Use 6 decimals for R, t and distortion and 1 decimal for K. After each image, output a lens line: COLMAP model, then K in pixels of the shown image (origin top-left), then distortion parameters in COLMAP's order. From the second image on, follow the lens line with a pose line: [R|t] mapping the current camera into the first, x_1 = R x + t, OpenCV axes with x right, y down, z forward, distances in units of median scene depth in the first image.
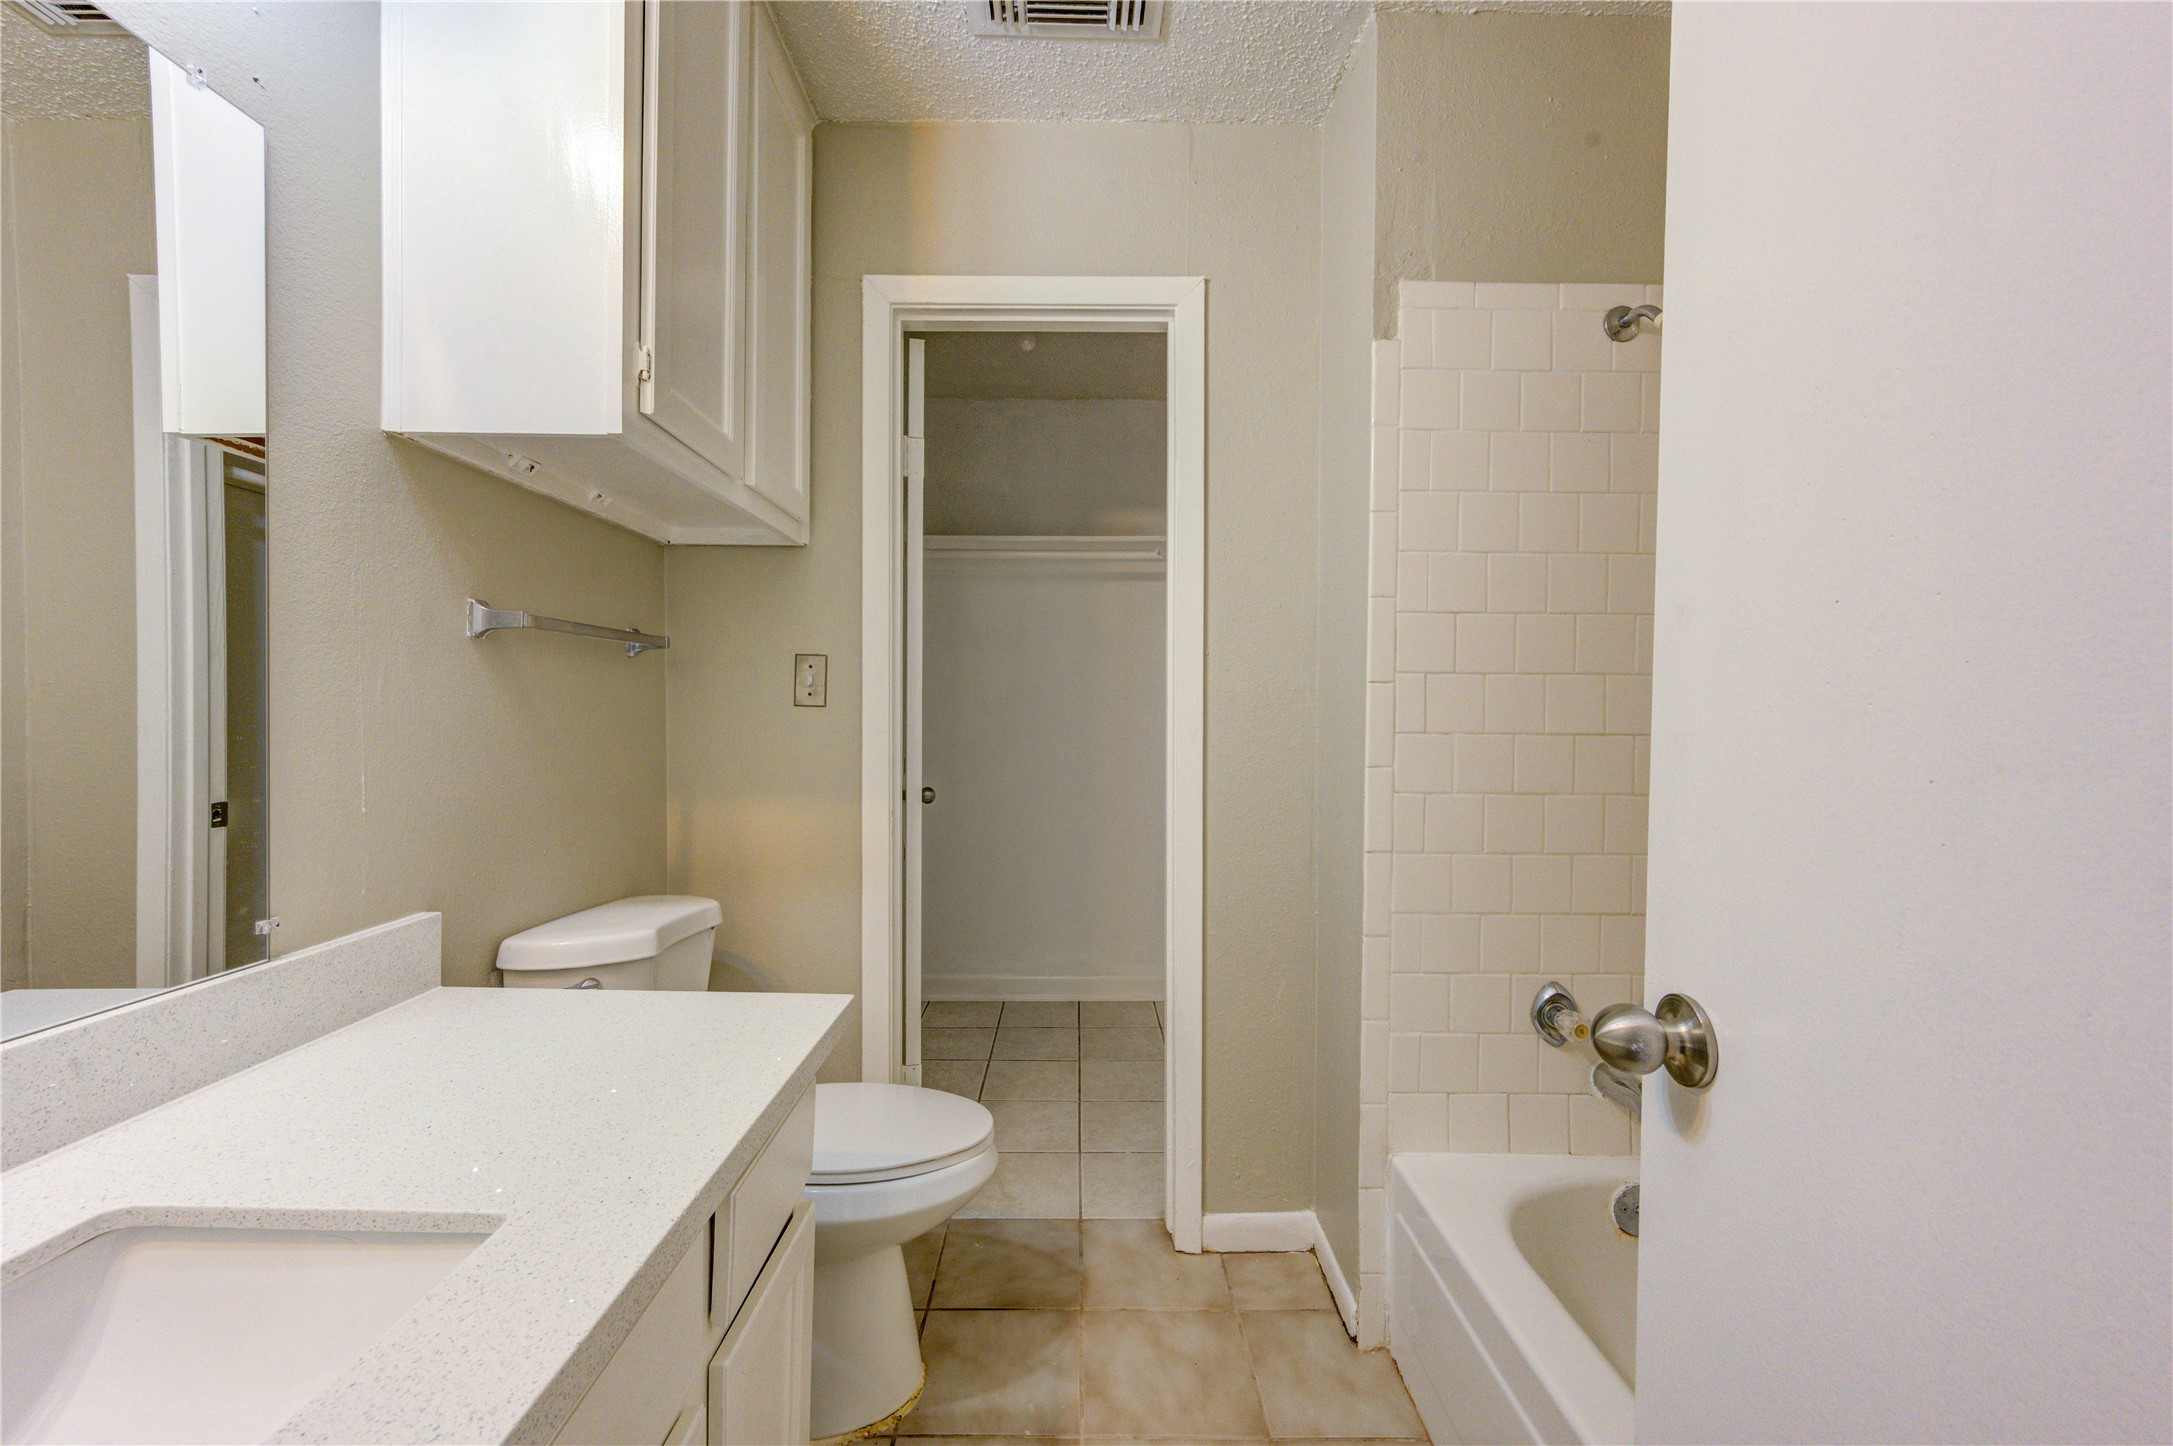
lens RADIAL K [[856.3, 0, 1097.6], [0, 856.3, 717.4], [0, 0, 1]] dist [0.006072, -0.000296]
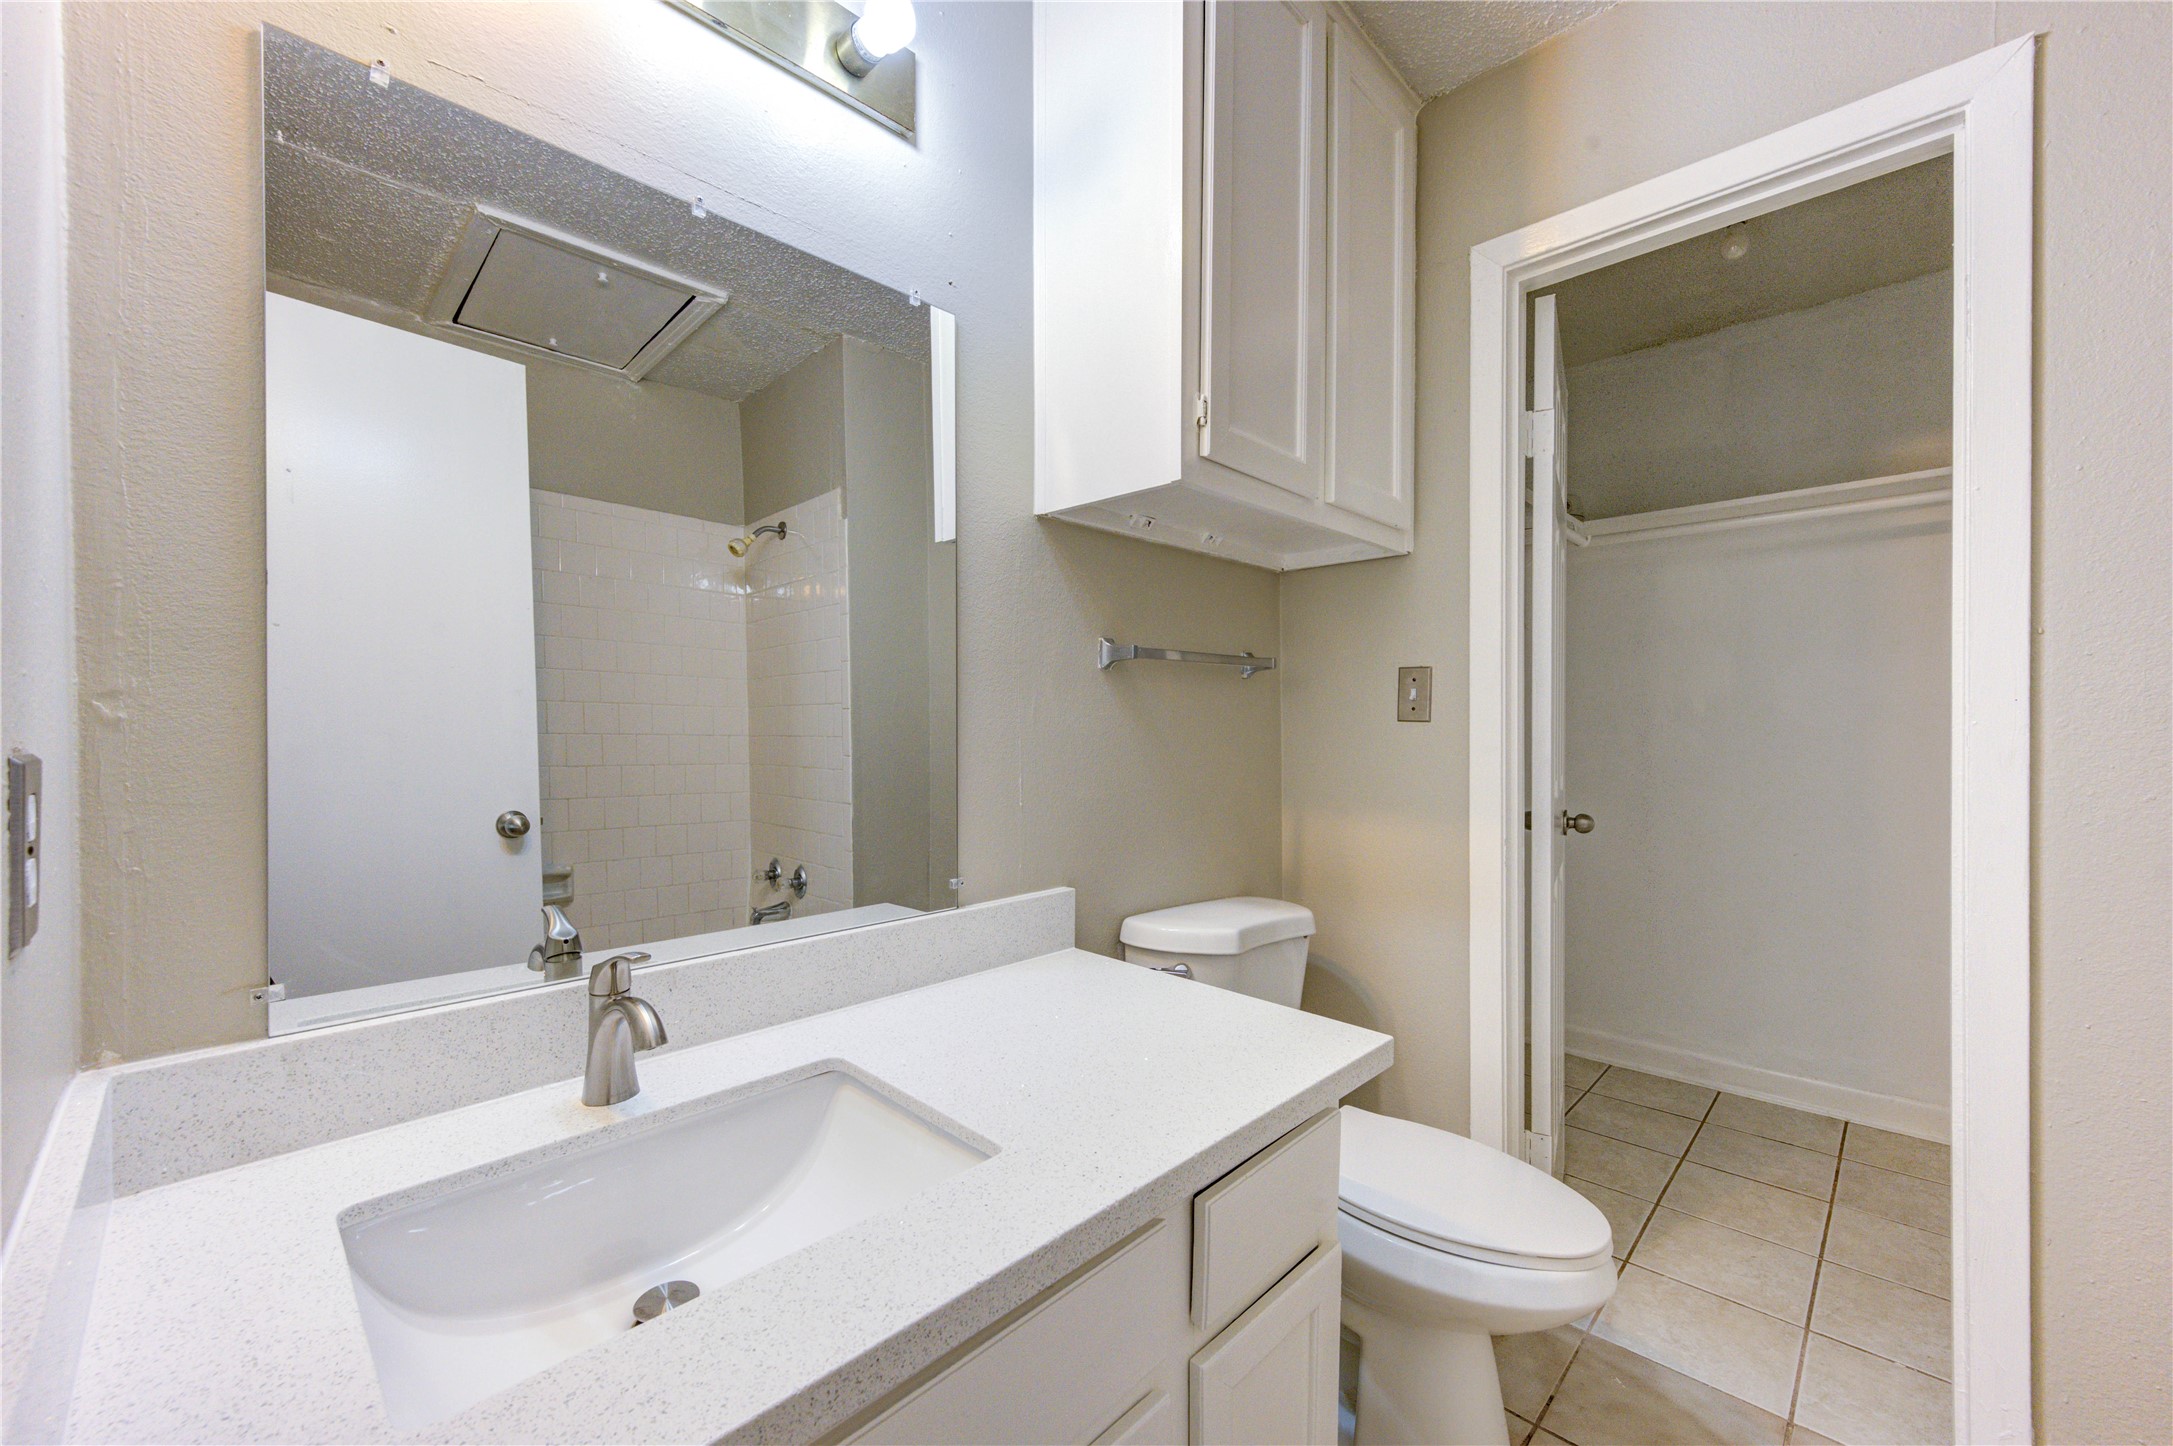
lens RADIAL K [[856.3, 0, 1093.4], [0, 856.3, 730.2], [0, 0, 1]] dist [0.006072, -0.000296]
pose [[0.718036, -0.001359, -0.696005, 0.080741], [0.000412, 0.999999, -0.001528, -0.002419], [0.696006, 0.000810, 0.718035, 0.074188]]
